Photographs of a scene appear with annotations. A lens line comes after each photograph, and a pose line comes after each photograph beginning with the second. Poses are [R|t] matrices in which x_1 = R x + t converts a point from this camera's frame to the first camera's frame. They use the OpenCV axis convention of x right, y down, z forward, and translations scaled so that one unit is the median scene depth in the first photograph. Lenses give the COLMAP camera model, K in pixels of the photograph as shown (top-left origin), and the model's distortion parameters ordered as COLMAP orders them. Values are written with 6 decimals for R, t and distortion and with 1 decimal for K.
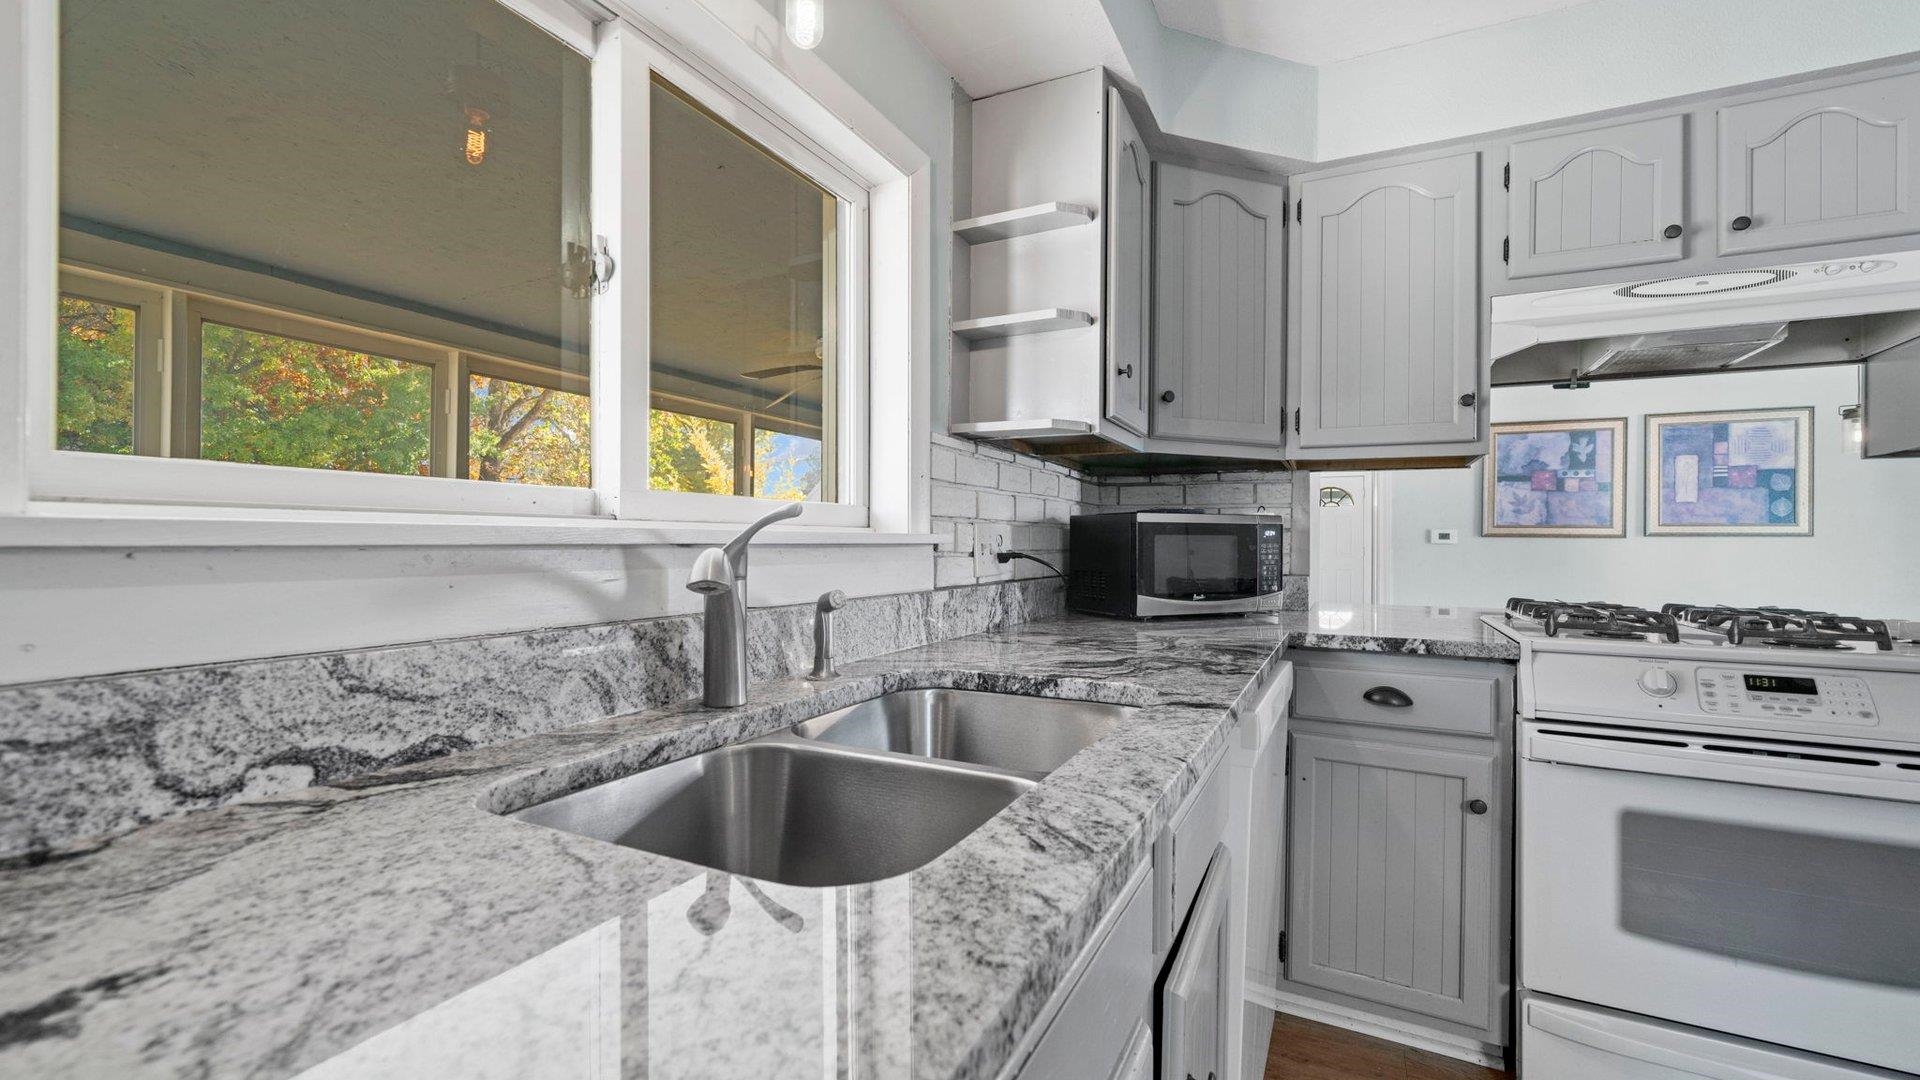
lens RADIAL K [[792.0, 0, 960.0], [0, 792.0, 540.0], [0, 0, 1]] dist [0.002190, 0.000178]
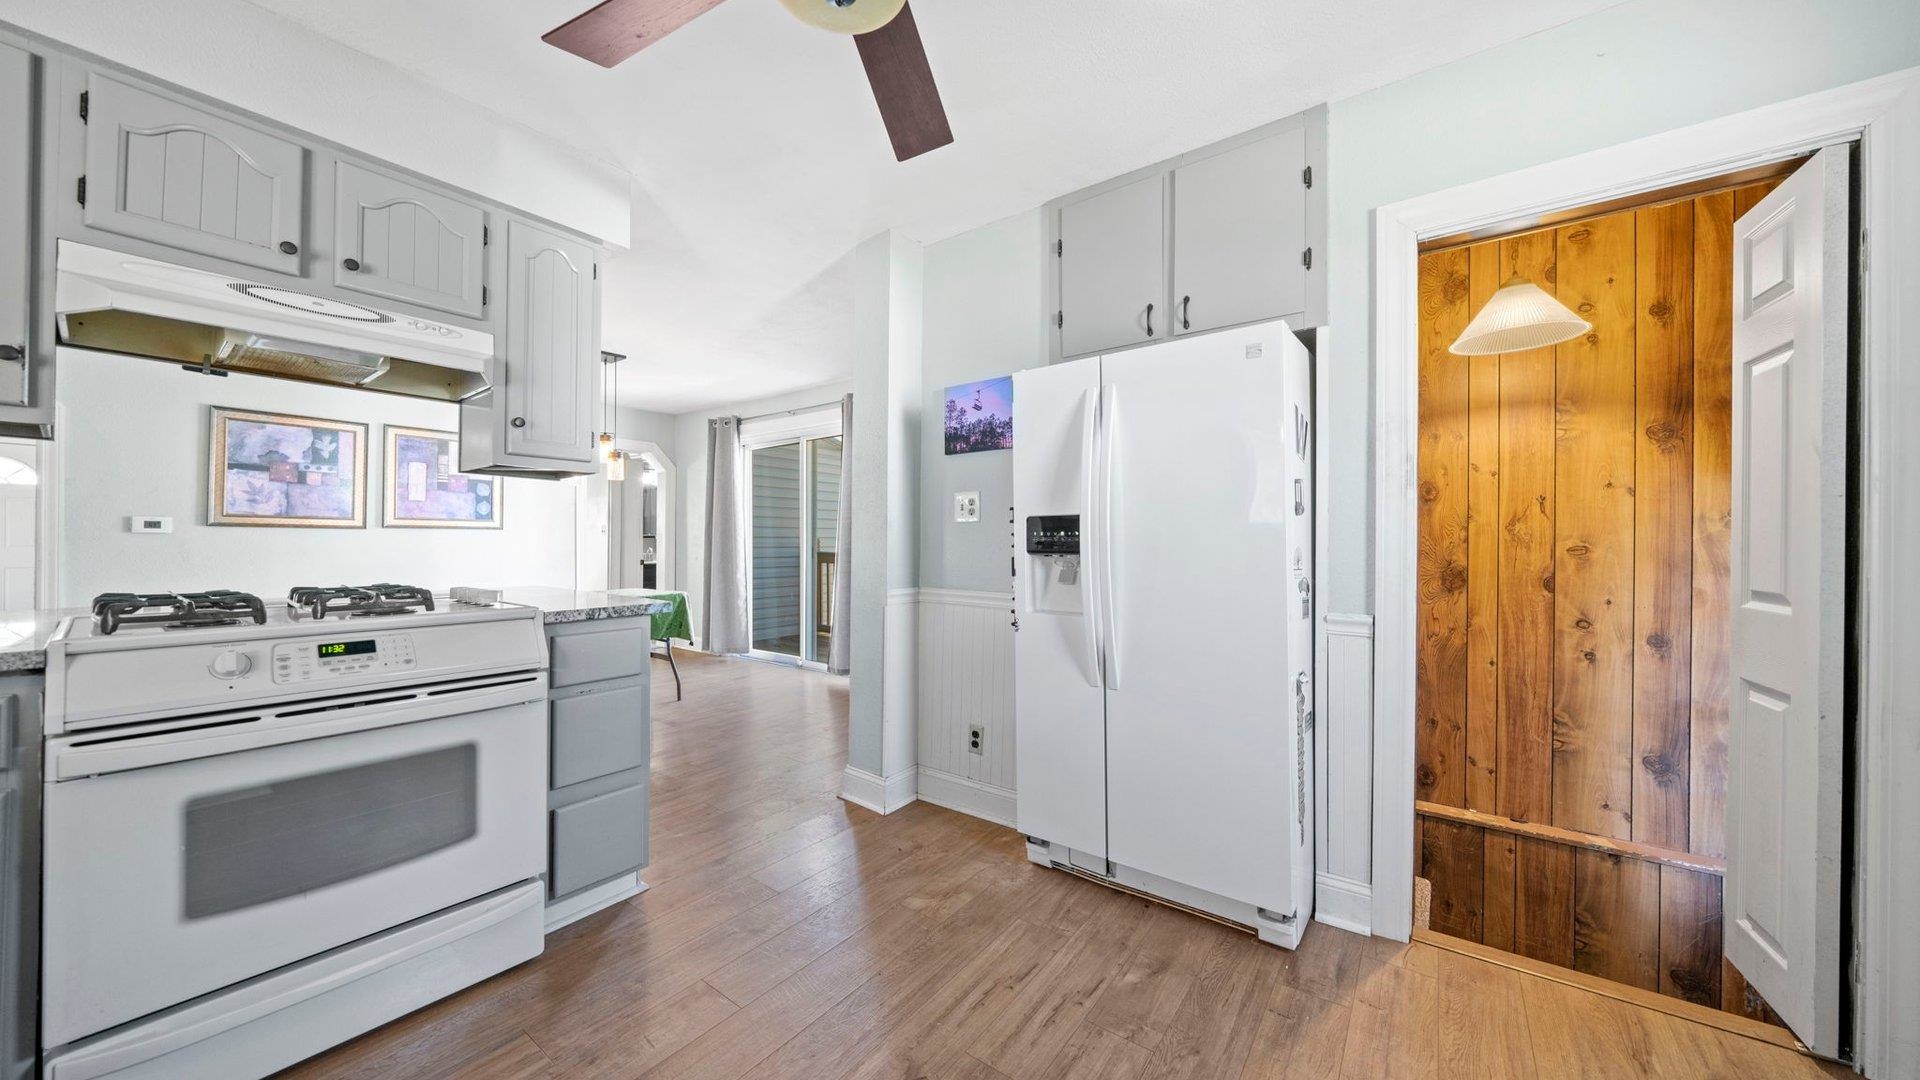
lens RADIAL K [[665.5, 0, 966.5], [0, 665.5, 540.5], [0, 0, 1]] dist [-0.001522, -0.000068]
pose [[0.159134, -0.005404, 0.987242, 0.134773], [-0.008853, 0.999937, 0.006901, 0.001020], [-0.987217, -0.009838, 0.159076, -0.070837]]
